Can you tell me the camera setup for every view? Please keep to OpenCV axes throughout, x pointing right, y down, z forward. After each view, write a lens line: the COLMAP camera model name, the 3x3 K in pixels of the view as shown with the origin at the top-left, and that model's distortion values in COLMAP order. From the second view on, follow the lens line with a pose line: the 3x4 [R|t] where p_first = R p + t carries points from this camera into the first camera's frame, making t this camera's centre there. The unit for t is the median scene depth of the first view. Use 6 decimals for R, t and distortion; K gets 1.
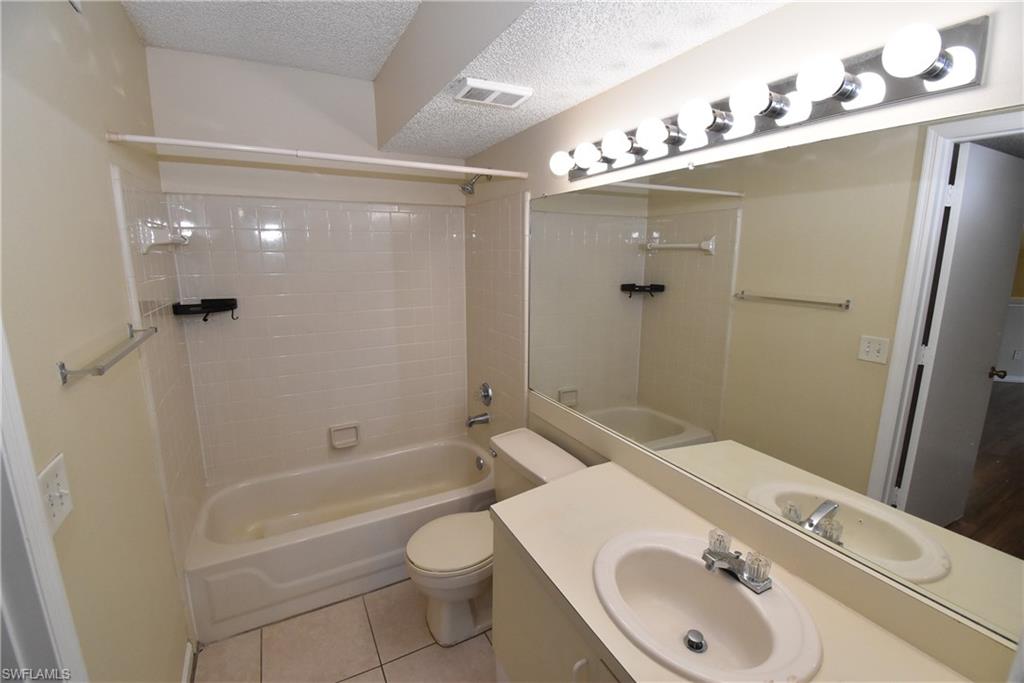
lens RADIAL K [[450.5, 0, 512.9], [0, 450.5, 342.9], [0, 0, 1]] dist [0.023969, -0.028392]
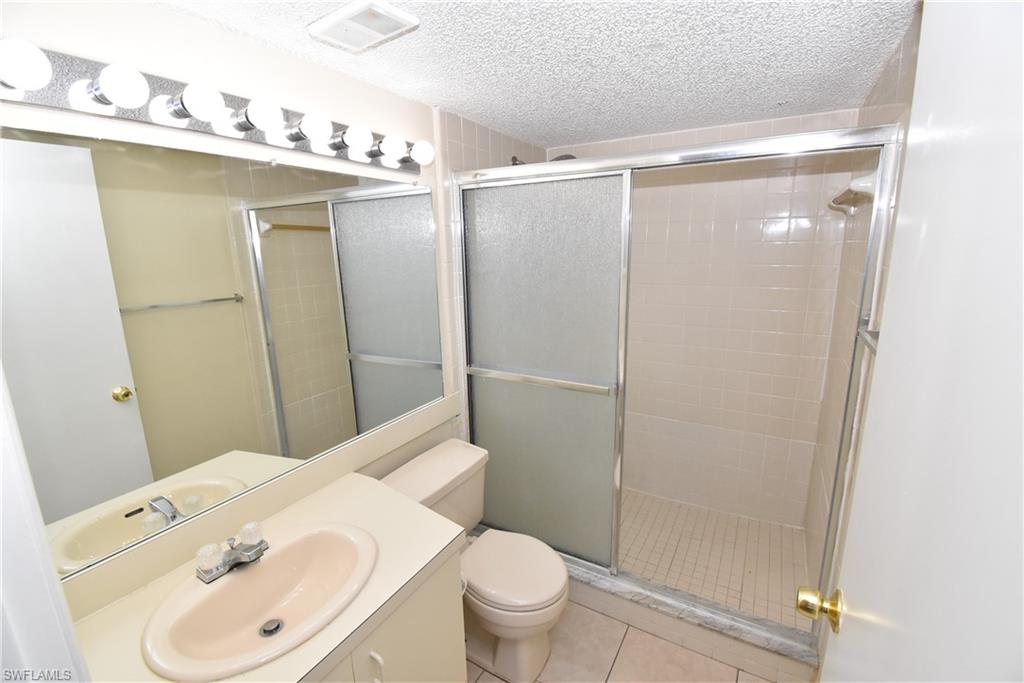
lens RADIAL K [[450.5, 0, 512.9], [0, 450.5, 342.9], [0, 0, 1]] dist [0.023969, -0.028392]
pose [[-0.526375, -0.164509, 0.834186, -0.870905], [0.187270, 0.934579, 0.302476, -0.195842], [-0.829373, 0.315434, -0.461132, 1.145071]]
